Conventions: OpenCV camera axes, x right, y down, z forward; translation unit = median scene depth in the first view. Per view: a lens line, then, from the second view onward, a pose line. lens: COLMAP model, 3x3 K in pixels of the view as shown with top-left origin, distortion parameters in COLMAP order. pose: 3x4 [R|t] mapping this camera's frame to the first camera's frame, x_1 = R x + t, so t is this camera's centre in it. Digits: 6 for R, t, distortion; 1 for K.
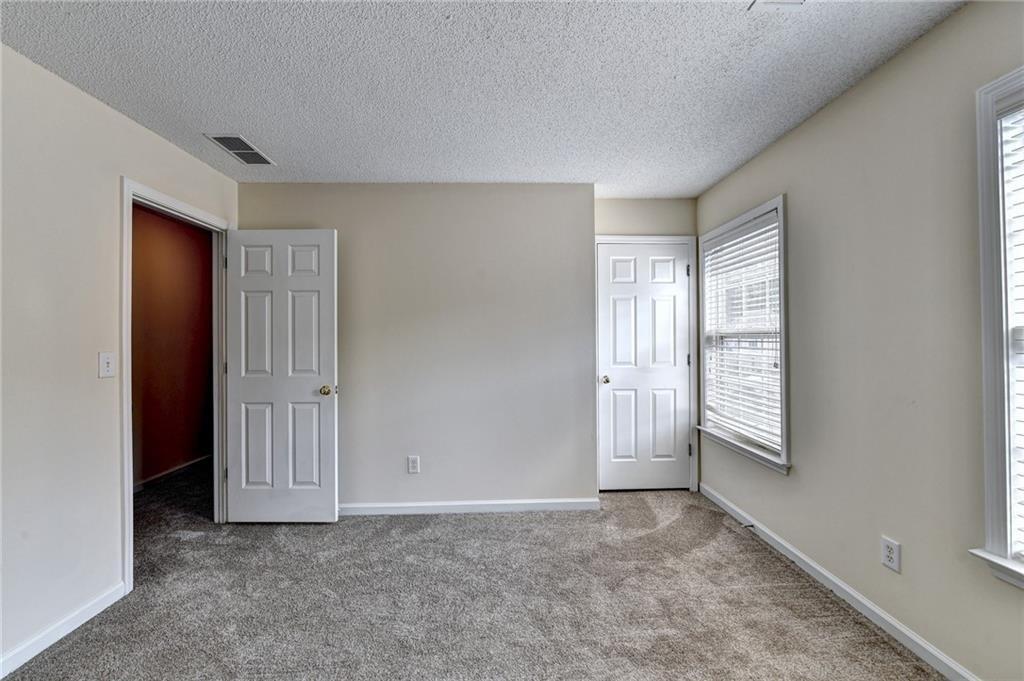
lens RADIAL K [[411.2, 0, 514.4], [0, 411.2, 340.9], [0, 0, 1]] dist [-0.009013, -0.000609]
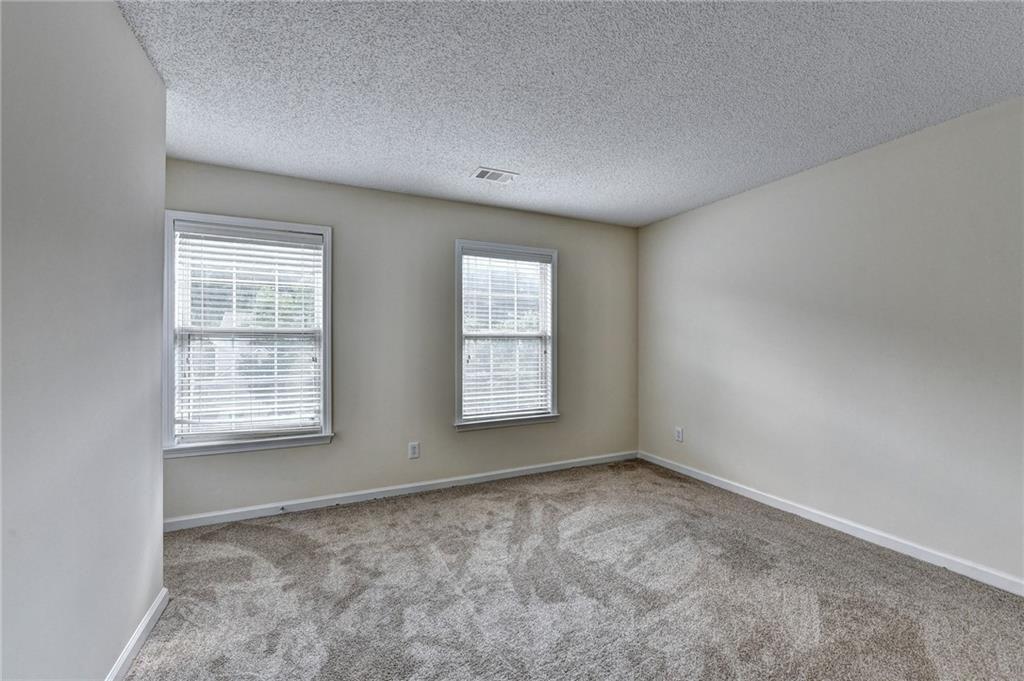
lens RADIAL K [[411.2, 0, 516.7], [0, 411.2, 340.2], [0, 0, 1]] dist [-0.009013, -0.000609]
pose [[-0.420830, 0.015744, 0.907003, -0.764139], [0.001957, 0.999863, -0.016448, 0.023604], [-0.907137, -0.005147, -0.420804, 1.001152]]
